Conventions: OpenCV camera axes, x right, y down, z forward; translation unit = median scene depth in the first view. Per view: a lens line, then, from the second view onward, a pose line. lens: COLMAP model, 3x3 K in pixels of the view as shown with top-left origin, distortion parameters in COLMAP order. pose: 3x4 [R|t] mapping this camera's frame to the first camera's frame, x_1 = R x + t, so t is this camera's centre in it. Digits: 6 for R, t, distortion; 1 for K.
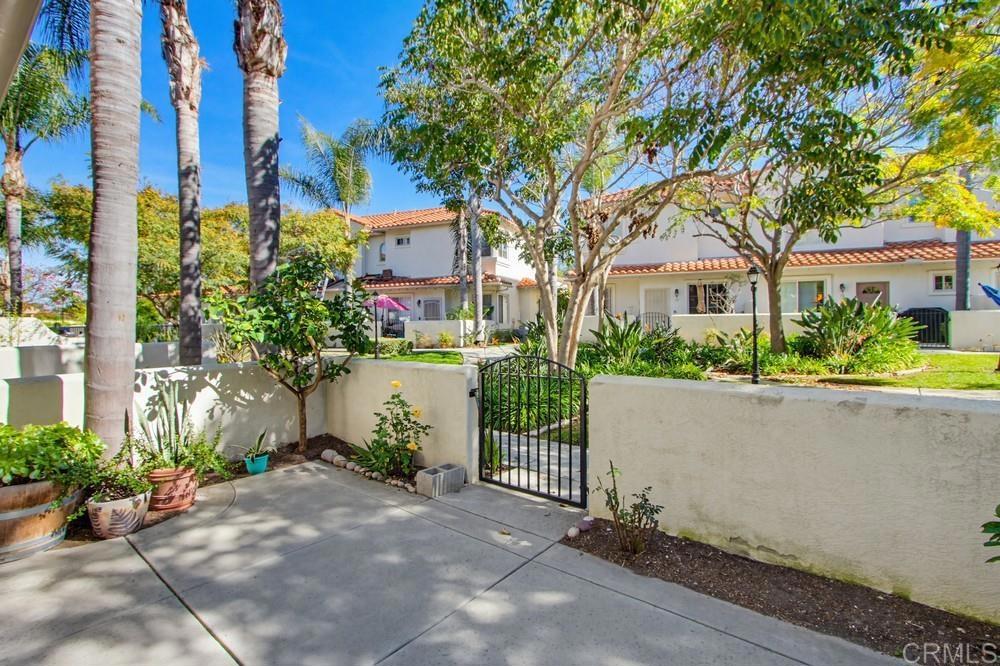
lens RADIAL K [[460.9, 0, 500.1], [0, 460.9, 325.7], [0, 0, 1]] dist [-0.003015, -0.000286]
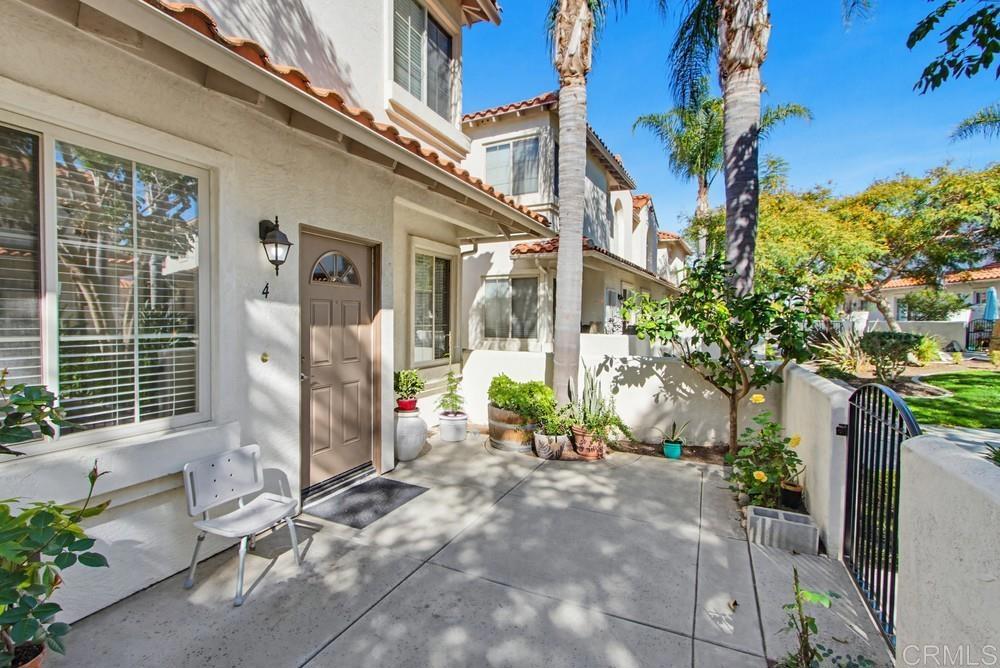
lens RADIAL K [[479.8, 0, 496.5], [0, 479.8, 329.9], [0, 0, 1]] dist [-0.001011, -0.000331]
pose [[0.239720, 0.032220, -0.970307, 0.559924], [-0.014100, 0.999459, 0.029704, -0.019009], [0.970740, 0.006560, 0.240044, 0.361279]]
